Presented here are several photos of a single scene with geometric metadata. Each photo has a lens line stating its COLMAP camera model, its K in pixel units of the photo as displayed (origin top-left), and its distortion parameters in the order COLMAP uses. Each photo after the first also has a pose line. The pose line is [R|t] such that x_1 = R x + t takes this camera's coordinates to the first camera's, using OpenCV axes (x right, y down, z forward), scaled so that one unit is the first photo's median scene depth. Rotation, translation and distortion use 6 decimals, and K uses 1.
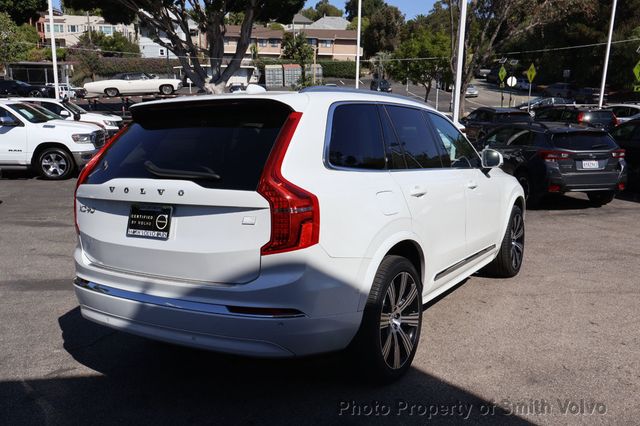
lens RADIAL K [[573.7, 0, 320.0], [0, 573.7, 213.0], [0, 0, 1]] dist [0.003910, 0.015213]
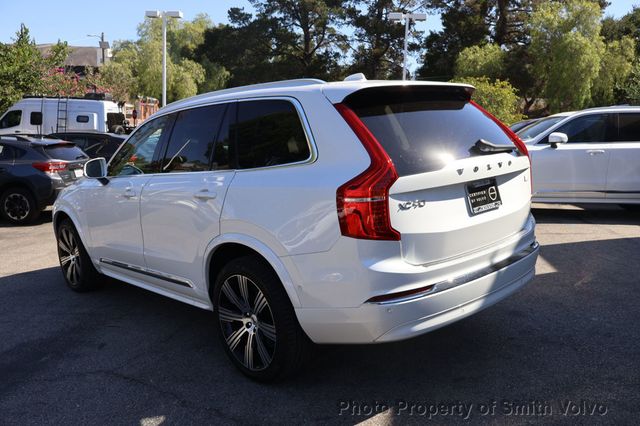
lens RADIAL K [[543.4, 0, 320.0], [0, 543.4, 213.0], [0, 0, 1]] dist [0.003905, 0.009984]
pose [[0.255228, -0.144627, 0.956003, -1.219657], [0.179892, 0.978588, 0.100018, -0.099973], [-0.949999, 0.146450, 0.275780, 0.923271]]
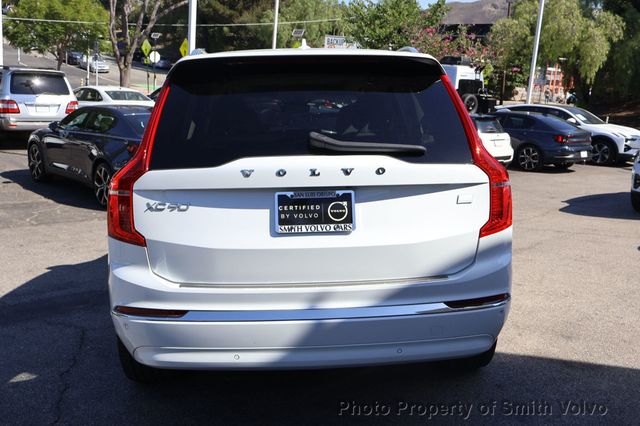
lens RADIAL K [[659.0, 0, 320.0], [0, 659.0, 213.0], [0, 0, 1]] dist [0.017733, 0.004555]
pose [[0.809054, -0.076471, 0.582738, -0.724466], [0.072507, 0.996912, 0.030155, -0.009442], [-0.583244, 0.017856, 0.812101, 0.265221]]
